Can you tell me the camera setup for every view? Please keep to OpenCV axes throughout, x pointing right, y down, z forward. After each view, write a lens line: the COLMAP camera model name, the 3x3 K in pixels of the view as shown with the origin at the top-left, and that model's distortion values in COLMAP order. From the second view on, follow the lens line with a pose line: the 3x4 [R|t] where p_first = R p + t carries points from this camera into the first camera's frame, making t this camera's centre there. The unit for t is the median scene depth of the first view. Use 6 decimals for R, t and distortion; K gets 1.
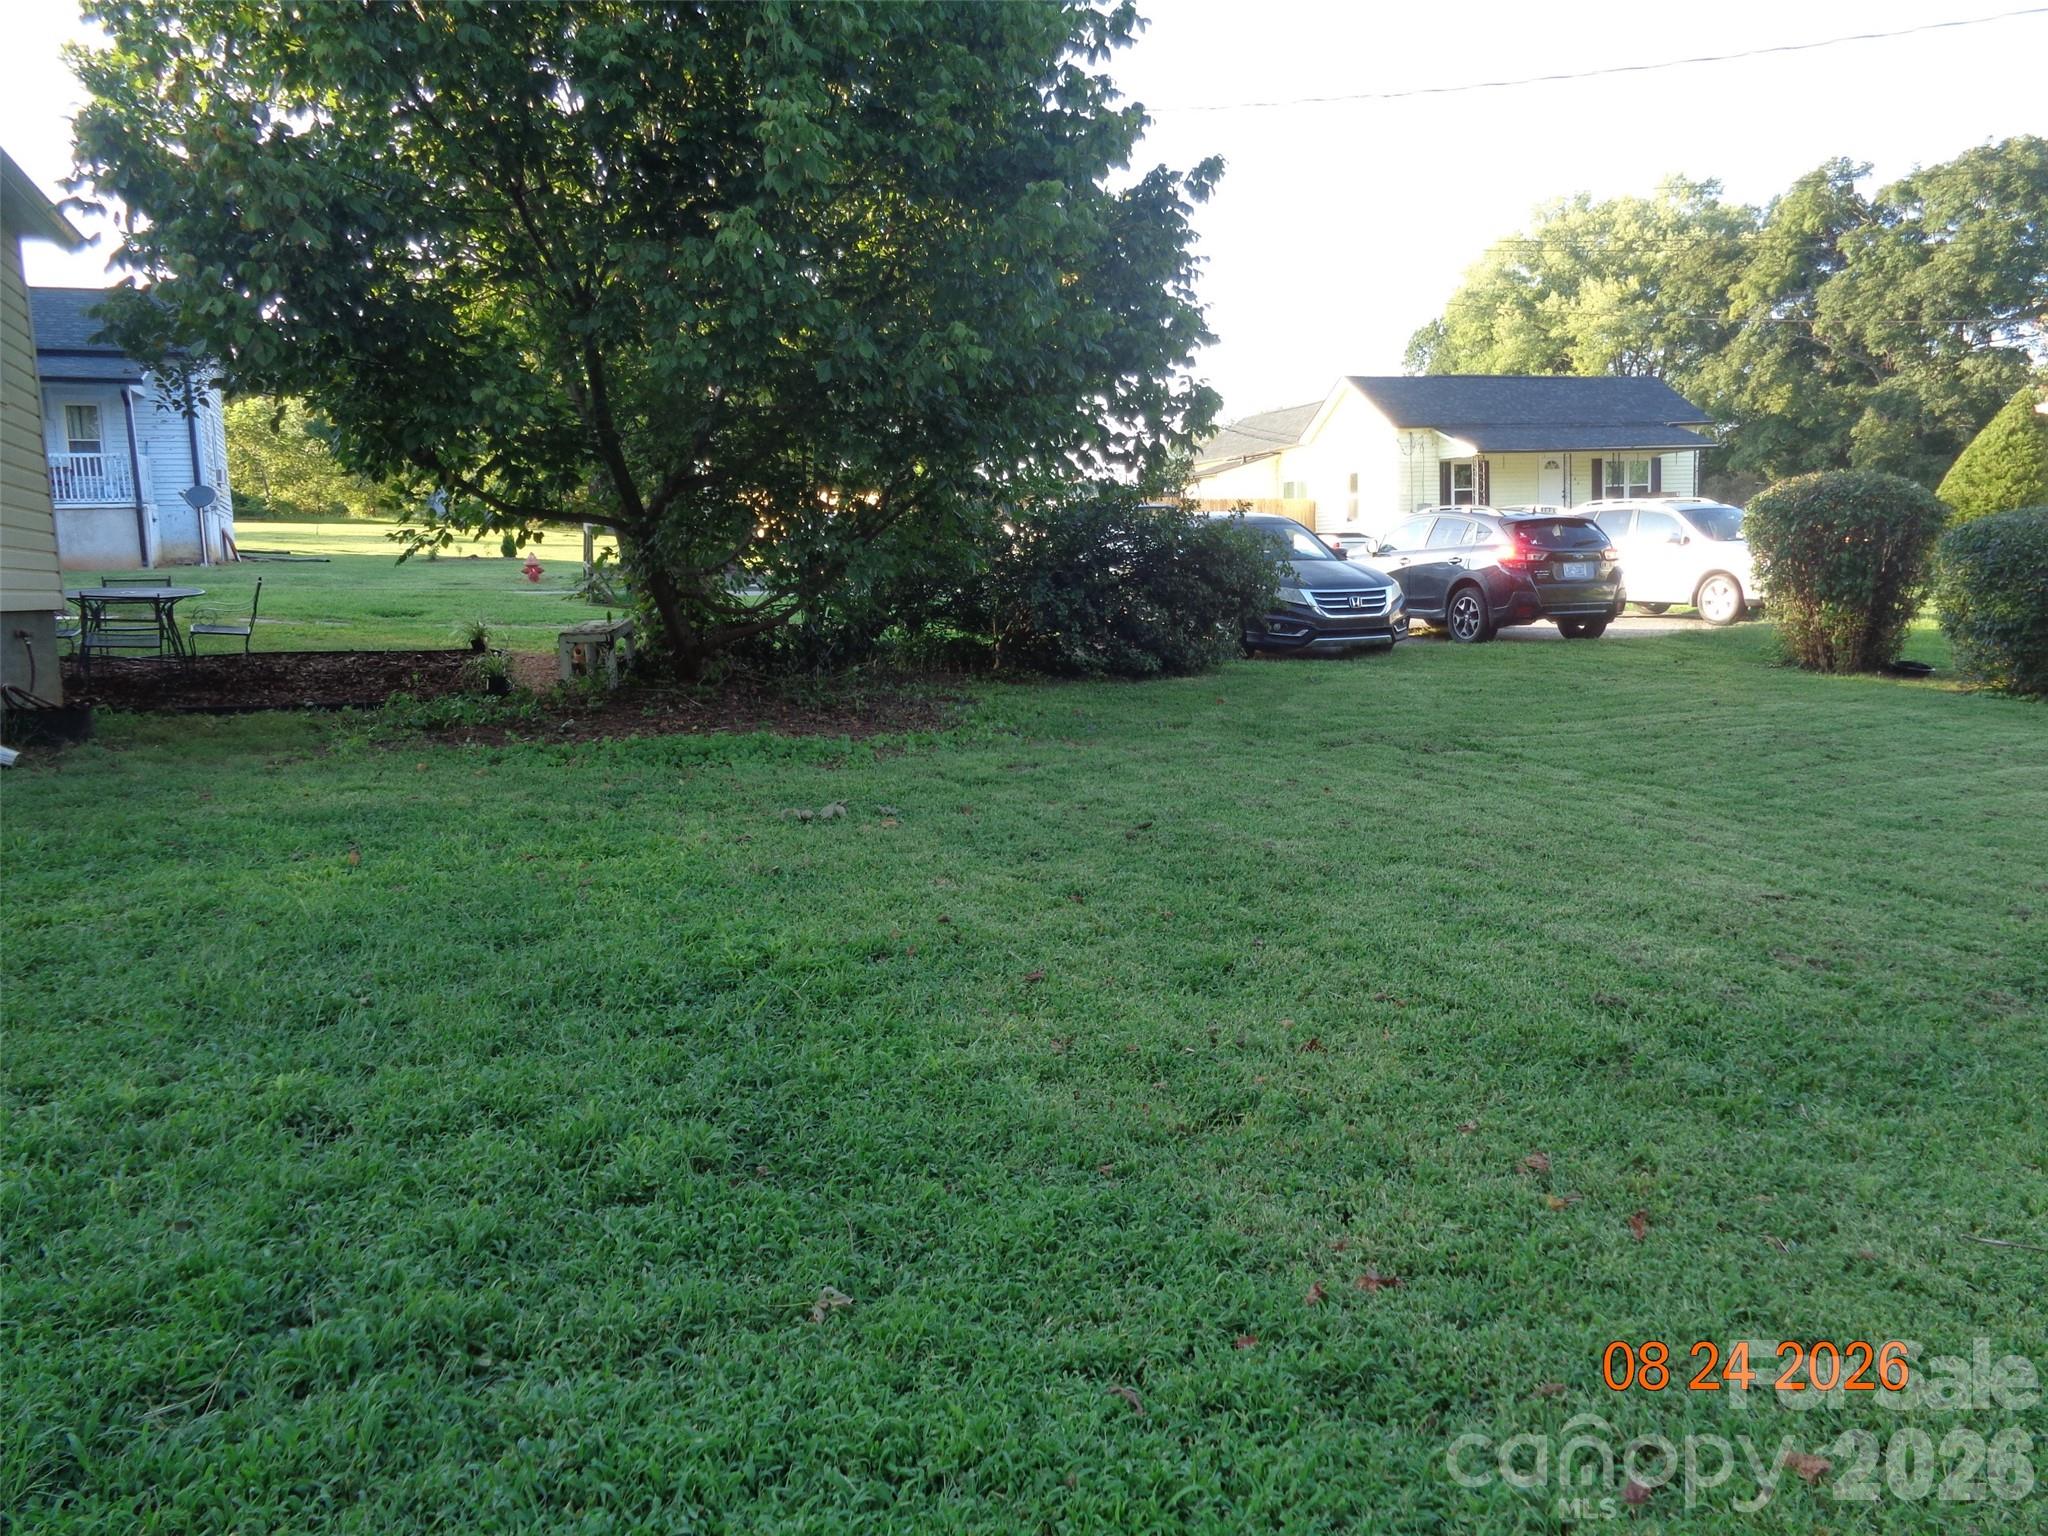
lens RADIAL K [[1519.9, 0, 1024.0], [0, 1519.9, 768.0], [0, 0, 1]] dist [0.007033, 0.002091]
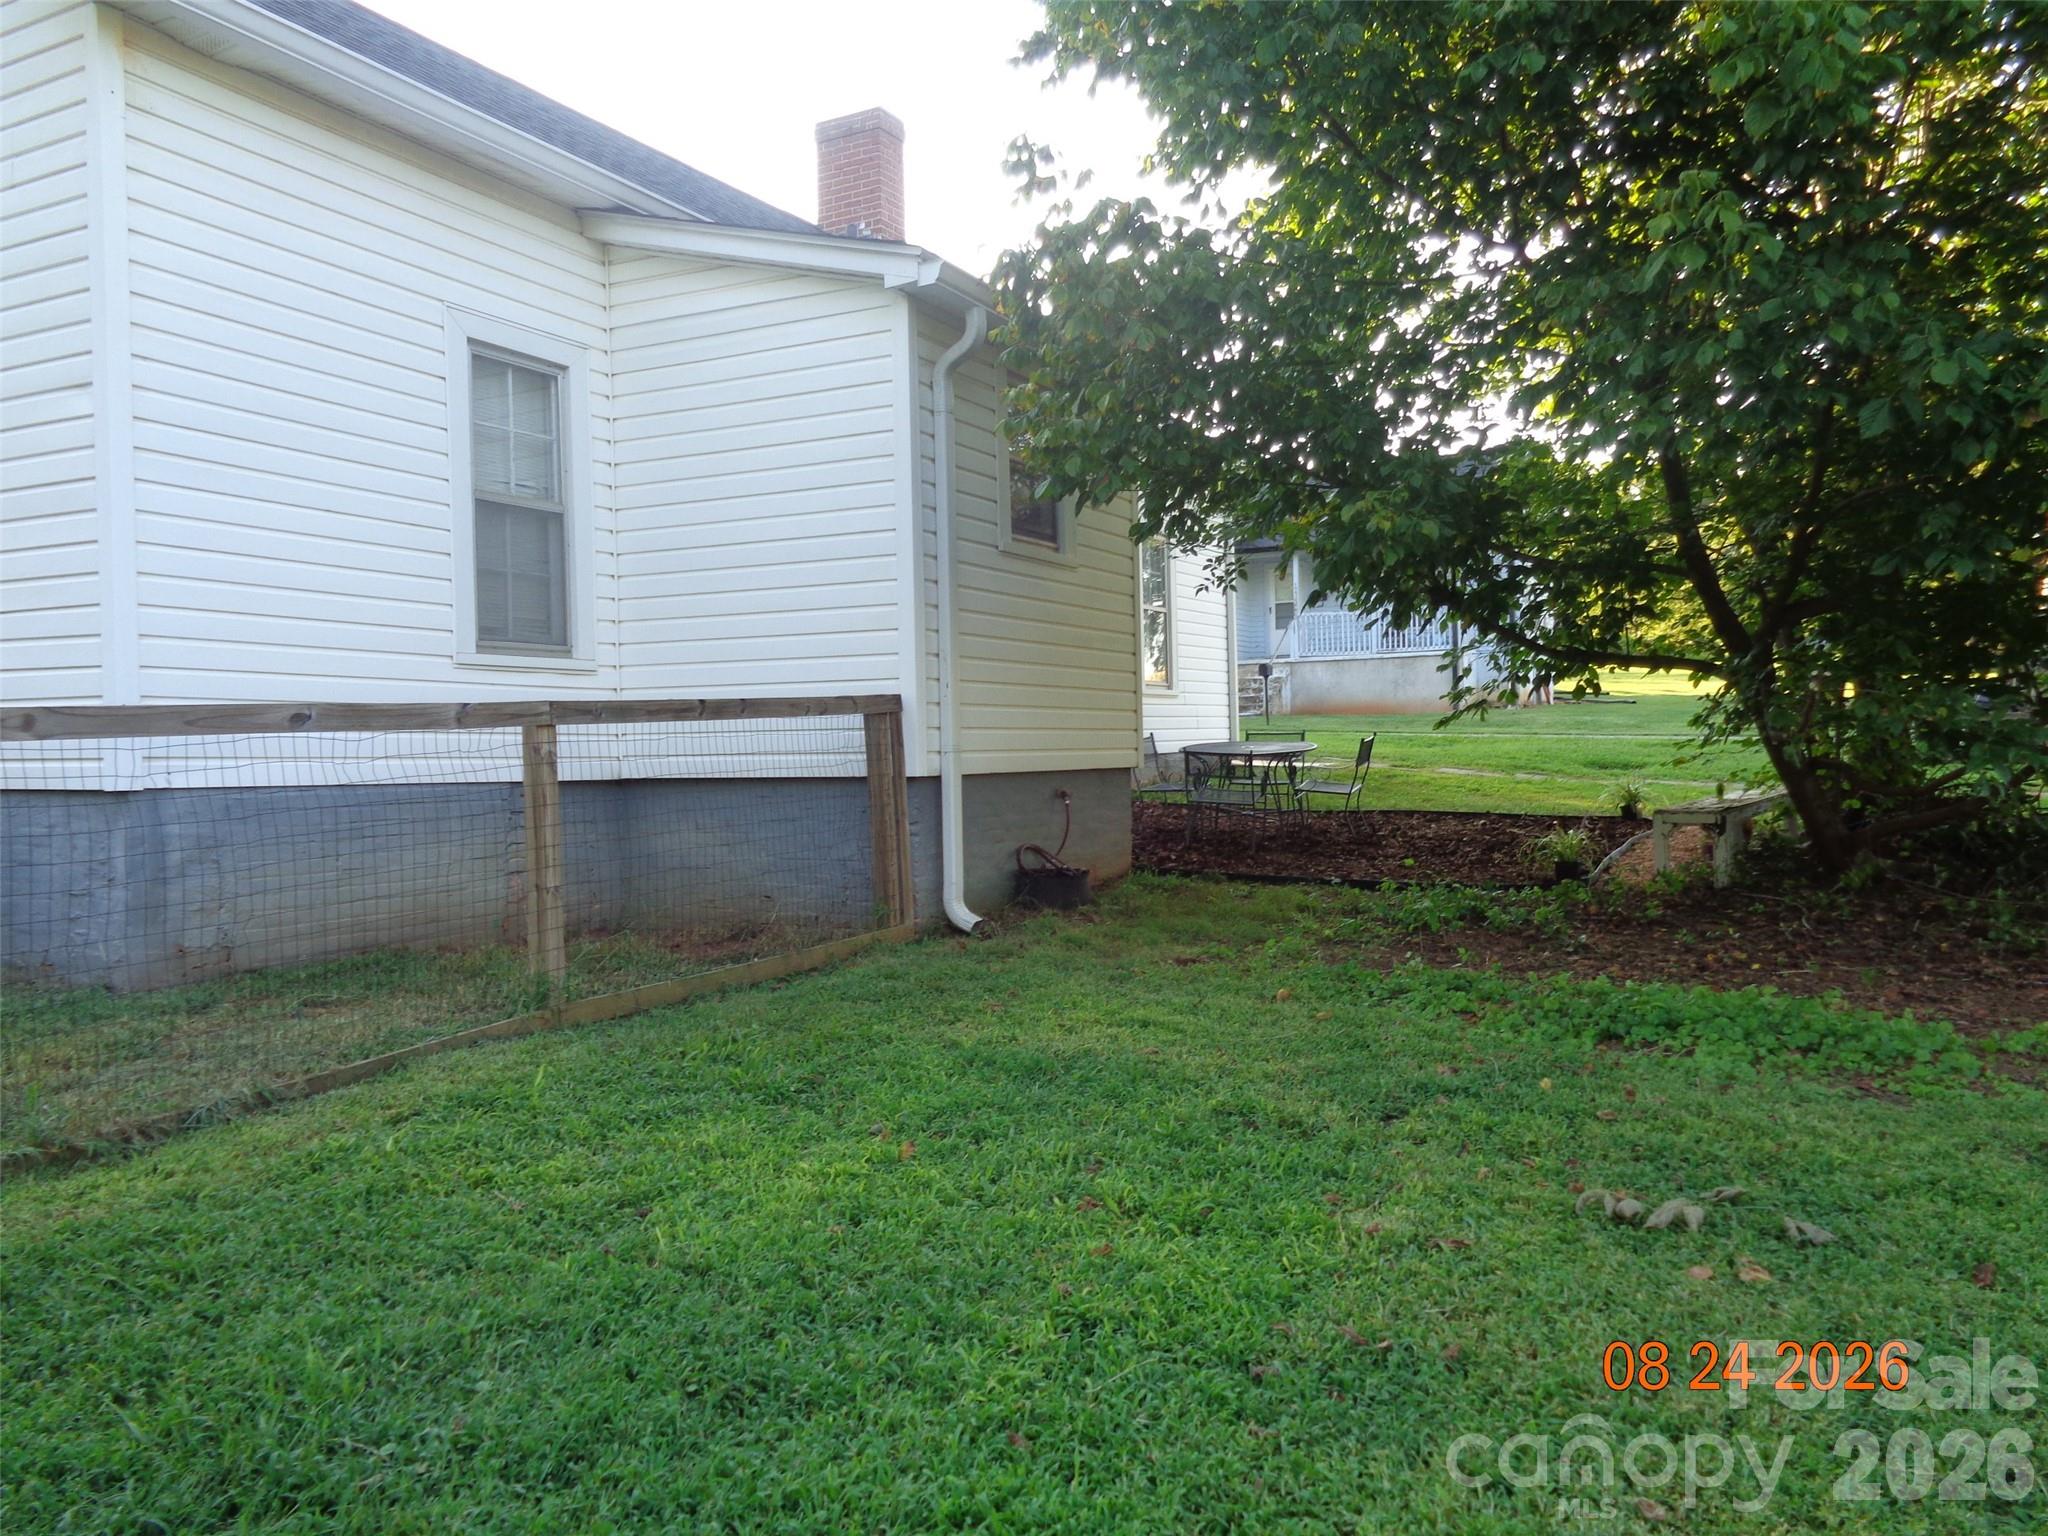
lens RADIAL K [[1519.9, 0, 1024.0], [0, 1519.9, 768.0], [0, 0, 1]] dist [0.007033, 0.002091]
pose [[0.645769, 0.026942, -0.763057, 0.078556], [-0.093402, 0.994659, -0.043927, -0.049704], [0.757798, 0.099638, 0.644837, 0.283262]]
